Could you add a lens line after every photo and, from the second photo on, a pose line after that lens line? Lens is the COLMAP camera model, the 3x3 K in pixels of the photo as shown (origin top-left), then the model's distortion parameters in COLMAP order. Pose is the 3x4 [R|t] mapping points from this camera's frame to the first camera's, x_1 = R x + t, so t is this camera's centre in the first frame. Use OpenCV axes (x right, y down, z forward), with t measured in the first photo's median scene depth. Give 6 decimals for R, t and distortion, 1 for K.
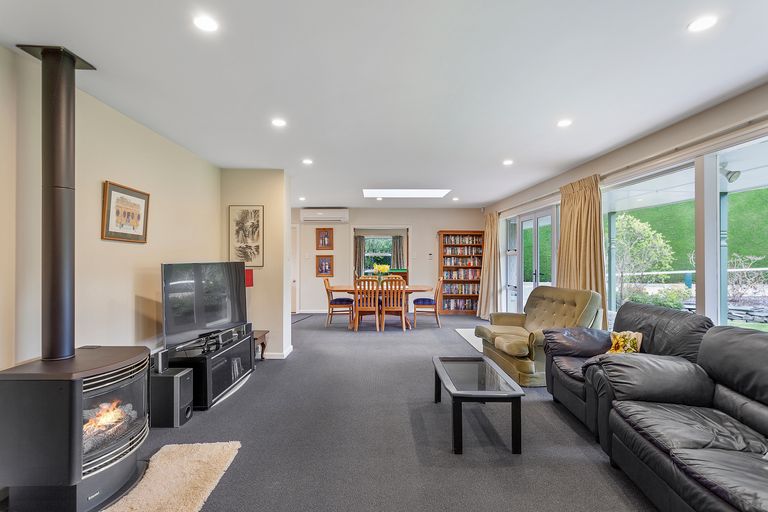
lens RADIAL K [[418.5, 0, 384.8], [0, 418.5, 256.6], [0, 0, 1]] dist [0.000110, 0.000003]
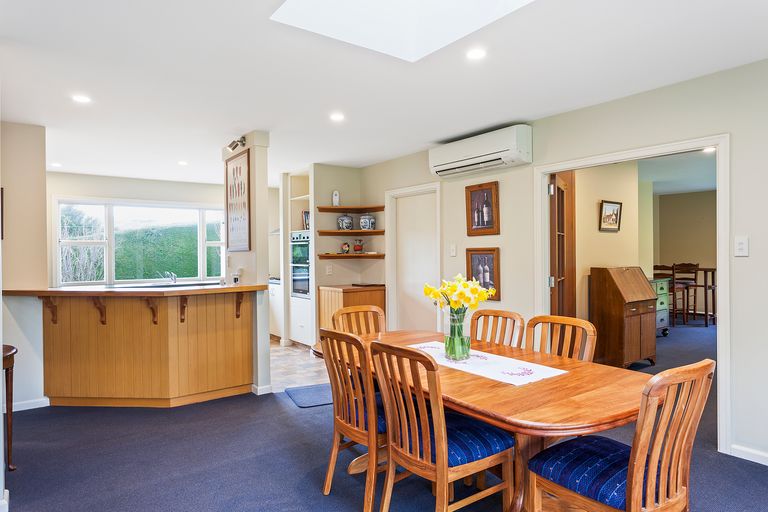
lens RADIAL K [[489.5, 0, 383.6], [0, 489.5, 257.5], [0, 0, 1]] dist [0.002616, 0.000145]
pose [[0.585797, 0.000439, -0.810458, 0.195474], [0.008460, 0.999942, 0.006656, 0.001717], [0.810414, -0.010756, 0.585759, 0.632361]]
